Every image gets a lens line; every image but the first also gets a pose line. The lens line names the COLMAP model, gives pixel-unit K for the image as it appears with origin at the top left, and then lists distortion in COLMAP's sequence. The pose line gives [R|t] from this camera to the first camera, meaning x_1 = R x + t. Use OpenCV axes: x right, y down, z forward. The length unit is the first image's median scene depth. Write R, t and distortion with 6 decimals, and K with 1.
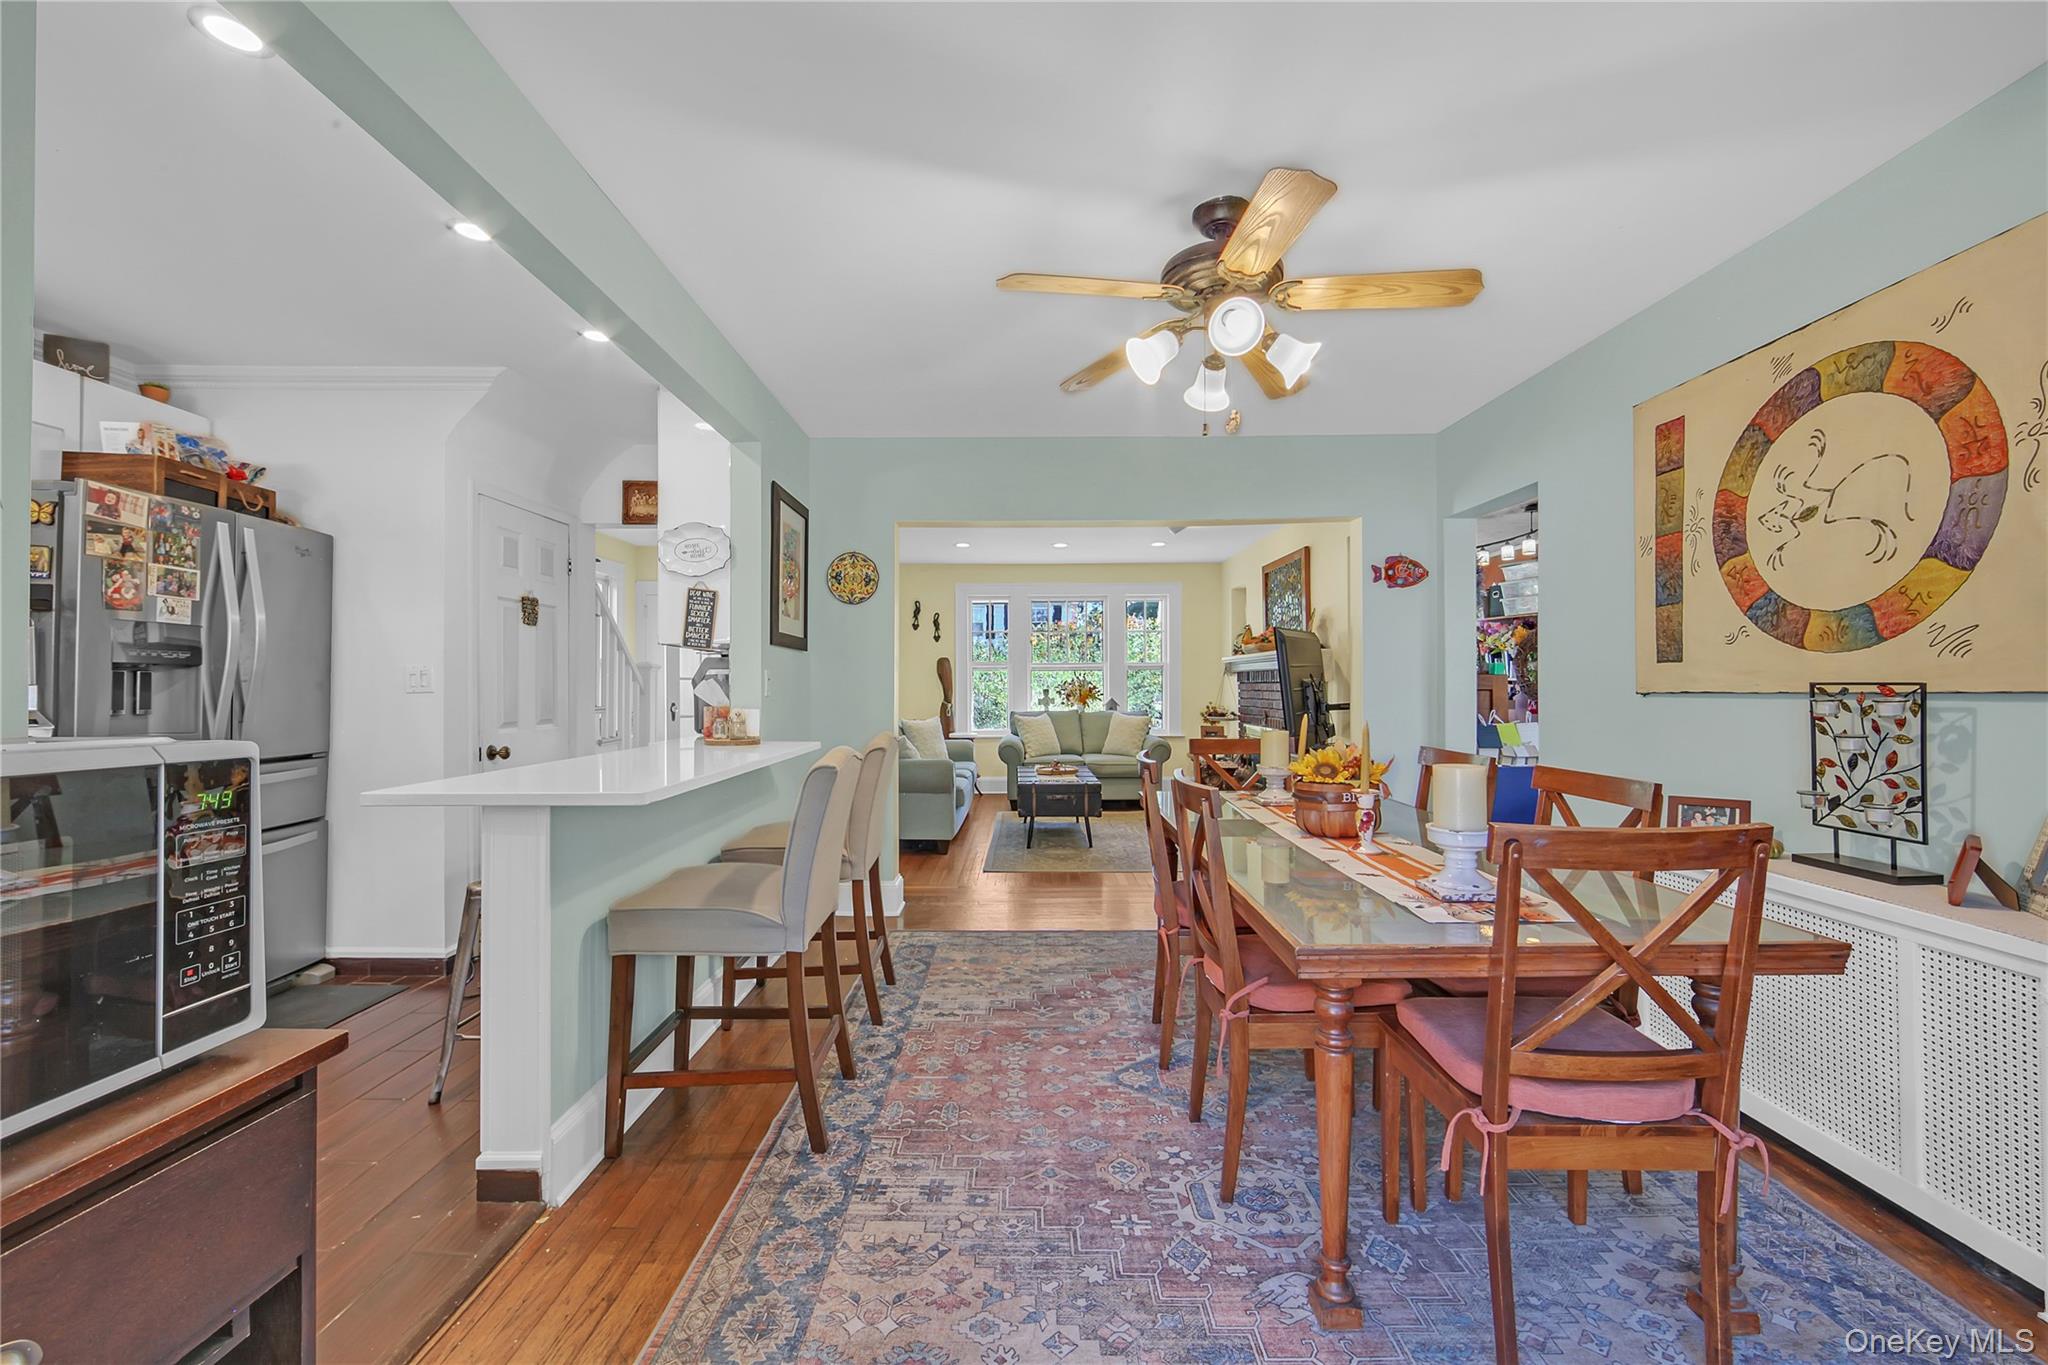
lens RADIAL K [[816.1, 0, 1017.7], [0, 816.1, 677.8], [0, 0, 1]] dist [-0.000260, 0.000032]
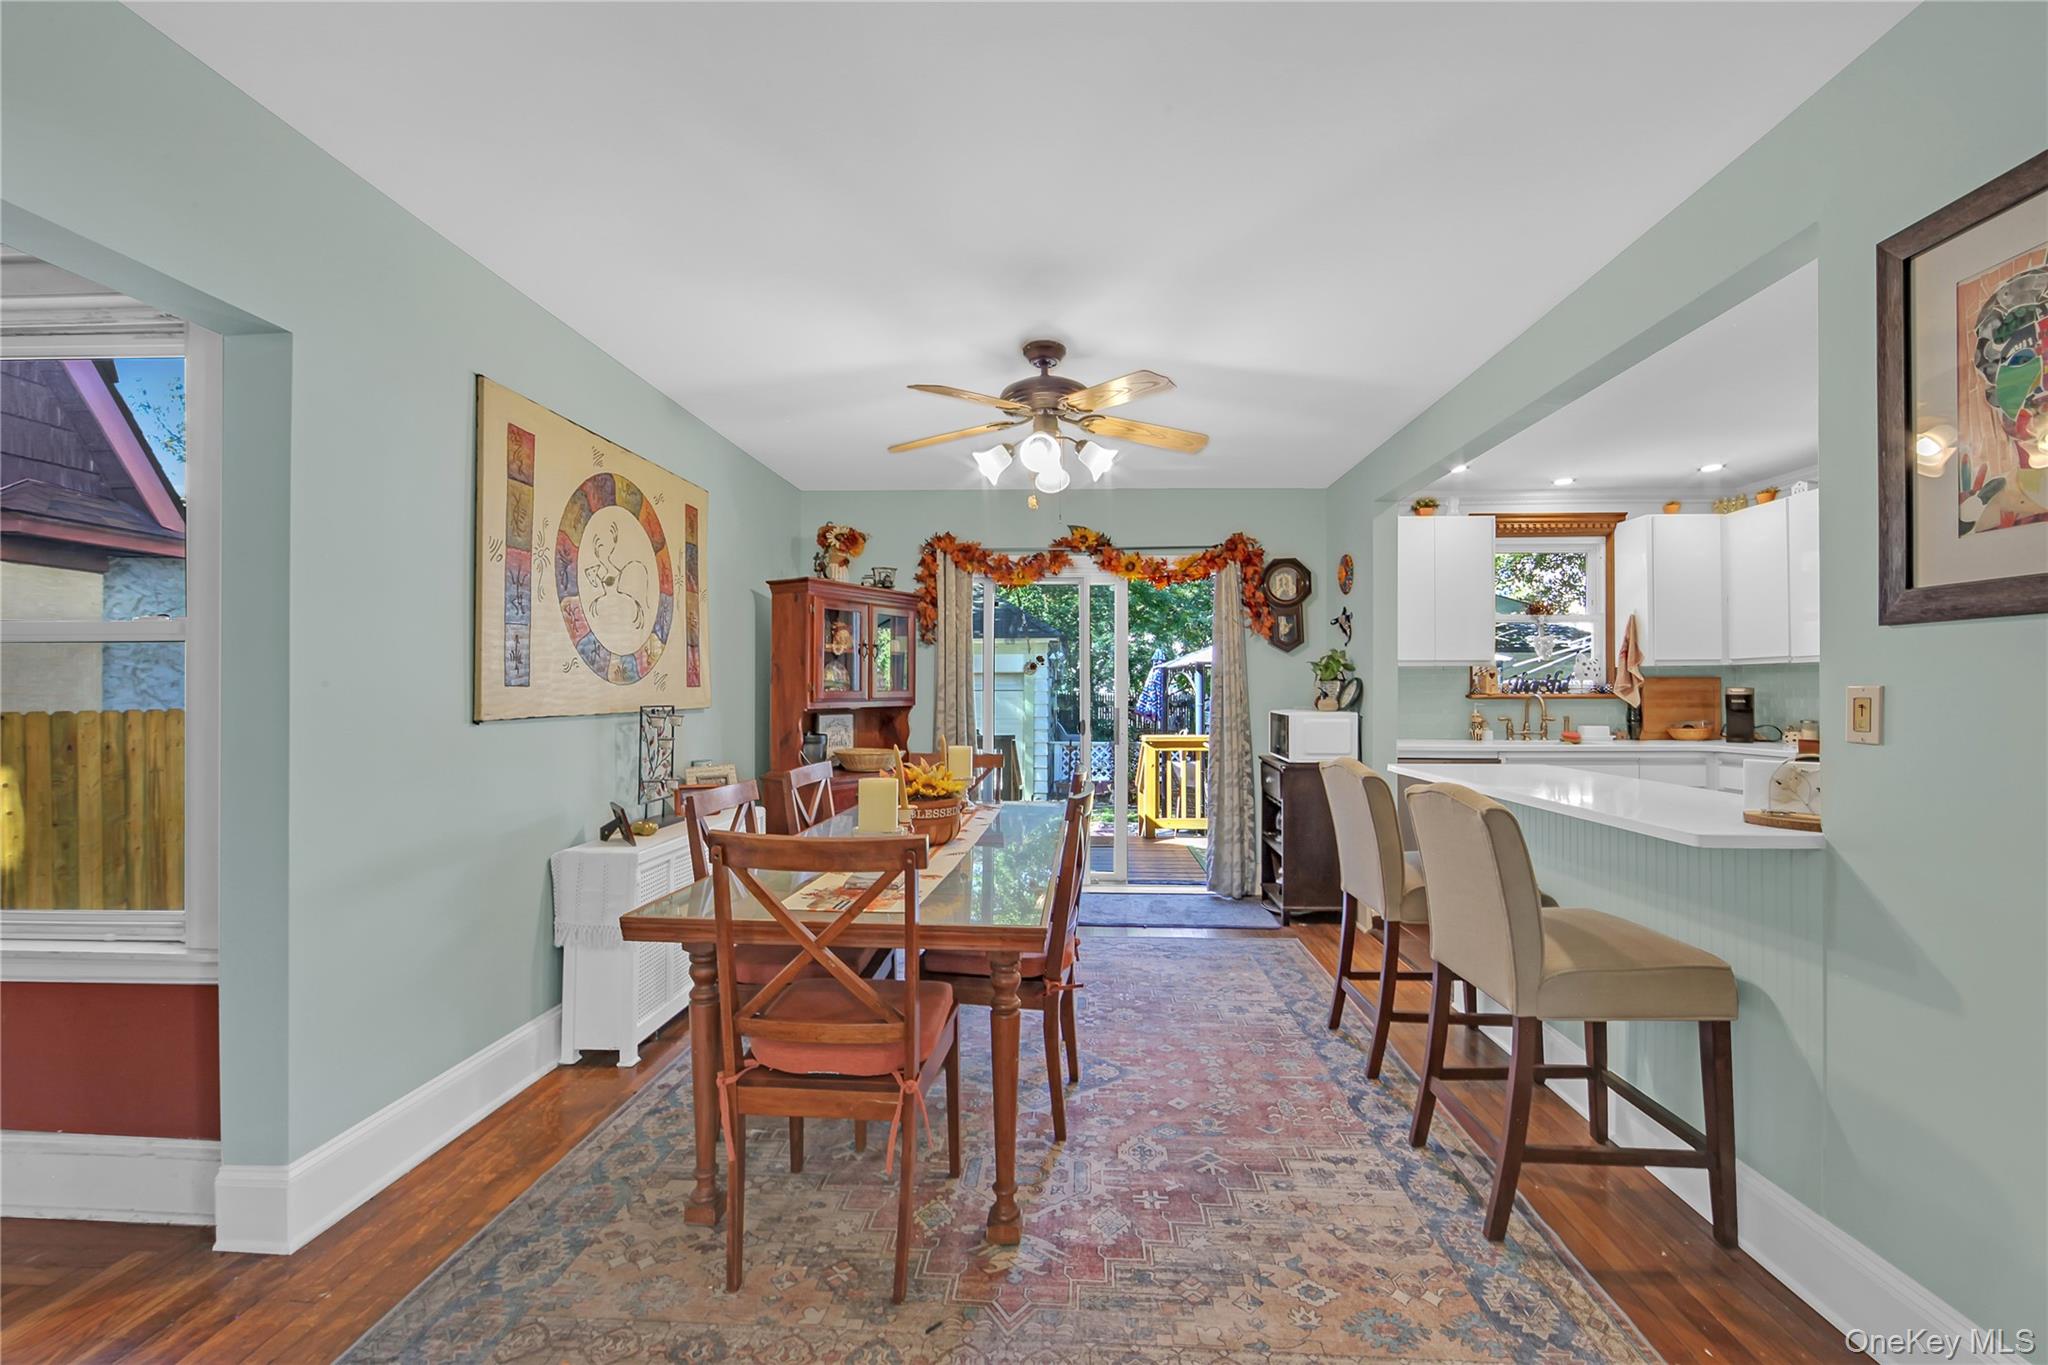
lens RADIAL K [[823.0, 0, 1045.5], [0, 823.0, 696.7], [0, 0, 1]] dist [-0.000573, -0.000011]
pose [[-0.999325, 0.001040, 0.036734, 0.155565], [0.000794, 0.999977, -0.006722, -0.000384], [-0.036741, -0.006688, -0.999302, 1.807064]]
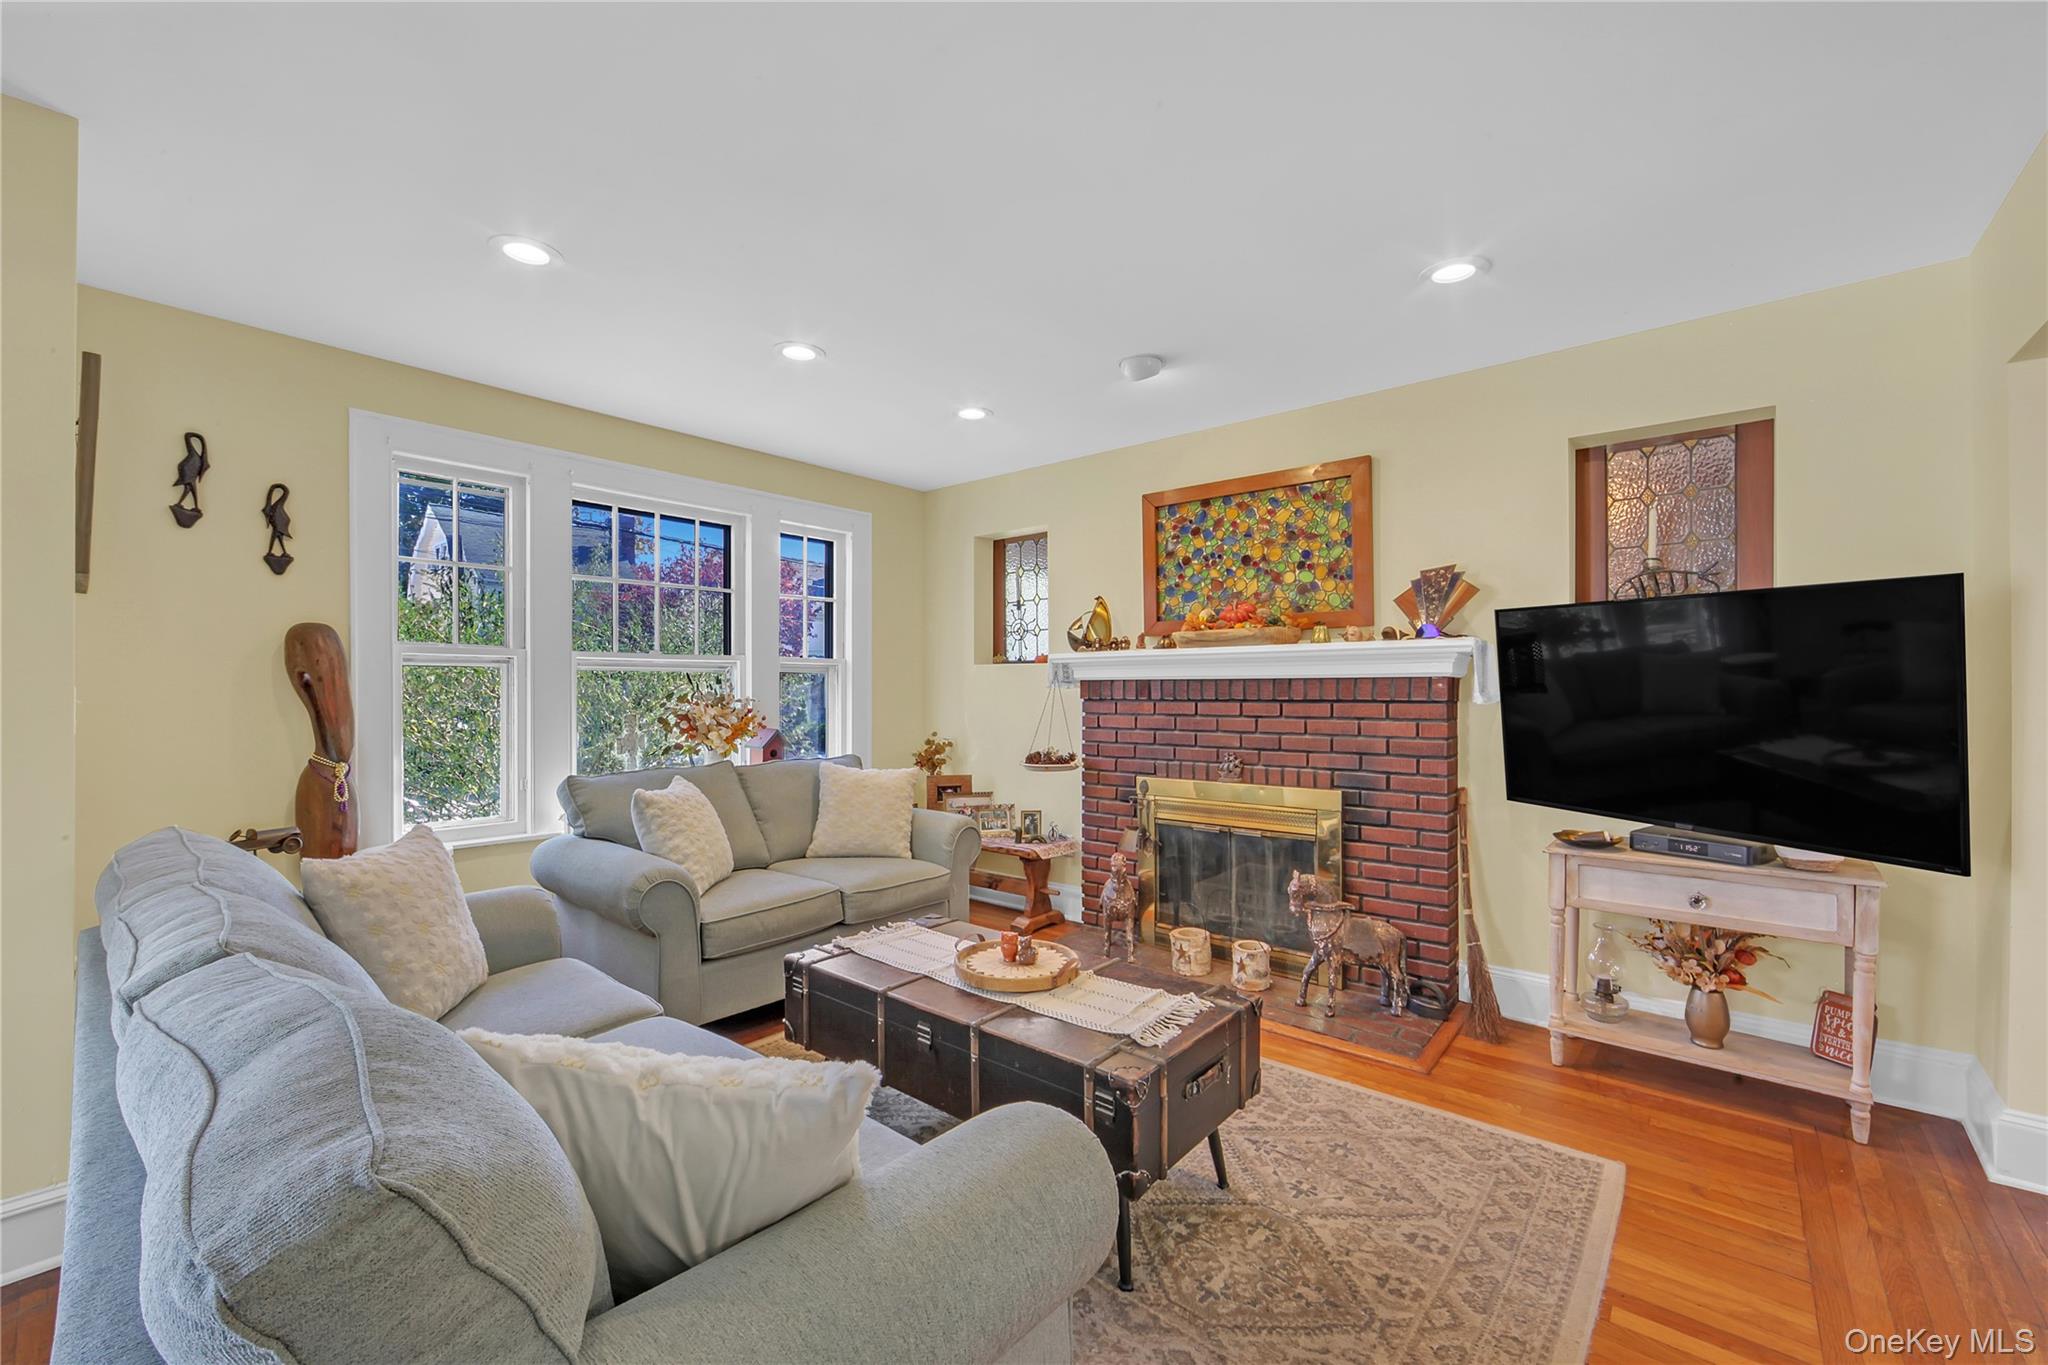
lens RADIAL K [[825.0, 0, 1021.6], [0, 825.0, 687.8], [0, 0, 1]] dist [-0.008793, 0.000007]
pose [[0.650307, 0.007975, 0.759630, -0.472841], [-0.008239, 0.999960, -0.003445, -0.000149], [-0.759627, -0.004018, 0.650347, 1.735593]]
